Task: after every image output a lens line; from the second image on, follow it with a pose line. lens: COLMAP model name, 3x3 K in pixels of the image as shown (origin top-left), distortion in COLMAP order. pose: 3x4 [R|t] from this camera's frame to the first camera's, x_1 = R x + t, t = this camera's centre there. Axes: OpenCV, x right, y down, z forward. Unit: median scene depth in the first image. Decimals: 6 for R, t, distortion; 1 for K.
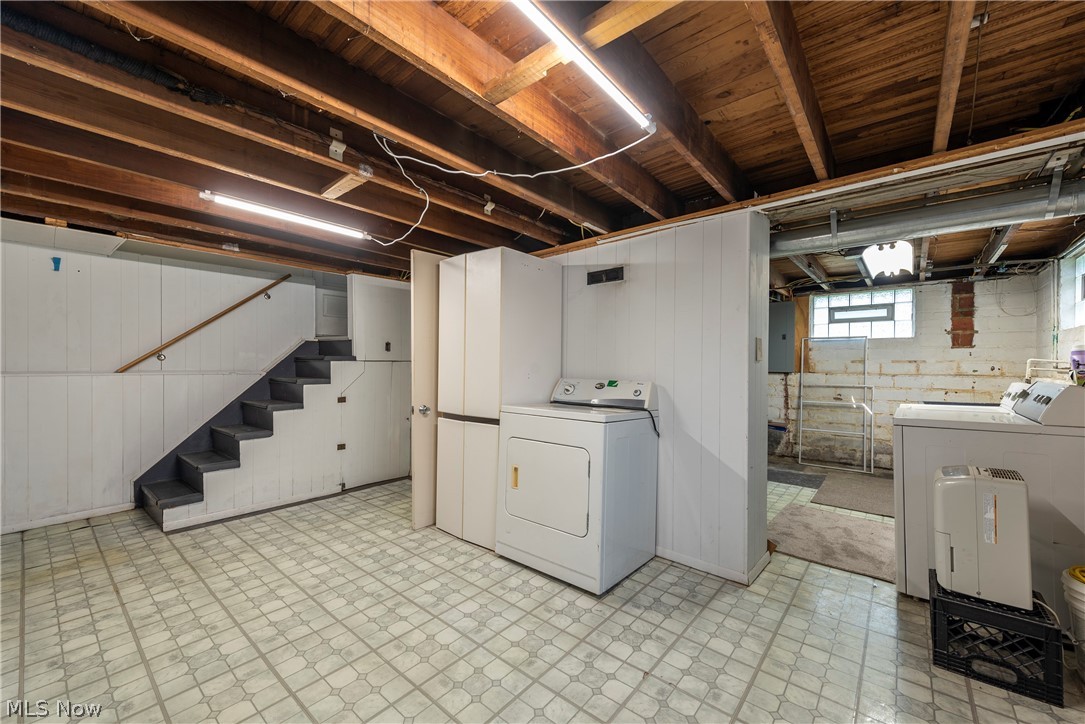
lens RADIAL K [[440.6, 0, 539.0], [0, 440.6, 365.3], [0, 0, 1]] dist [-0.001672, -0.000528]
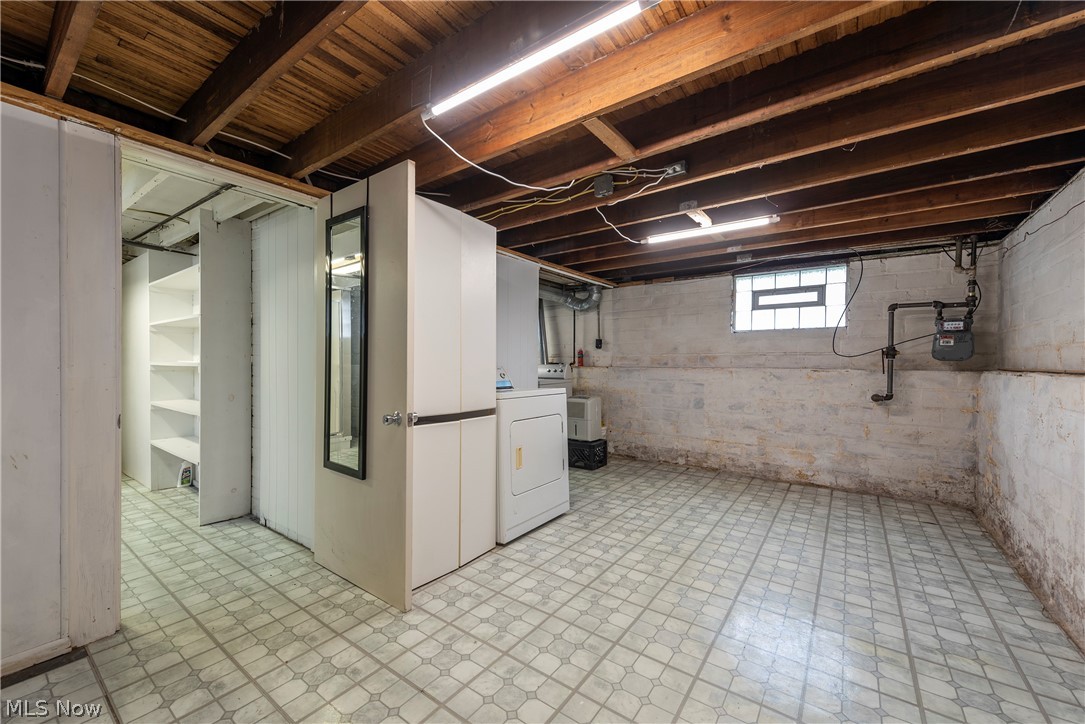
lens RADIAL K [[440.6, 0, 539.0], [0, 440.6, 365.3], [0, 0, 1]] dist [-0.001672, -0.000528]
pose [[-0.097863, -0.009038, 0.995159, -1.174559], [0.003112, 0.999951, 0.009387, 0.023049], [-0.995195, 0.004016, -0.097830, 1.112526]]
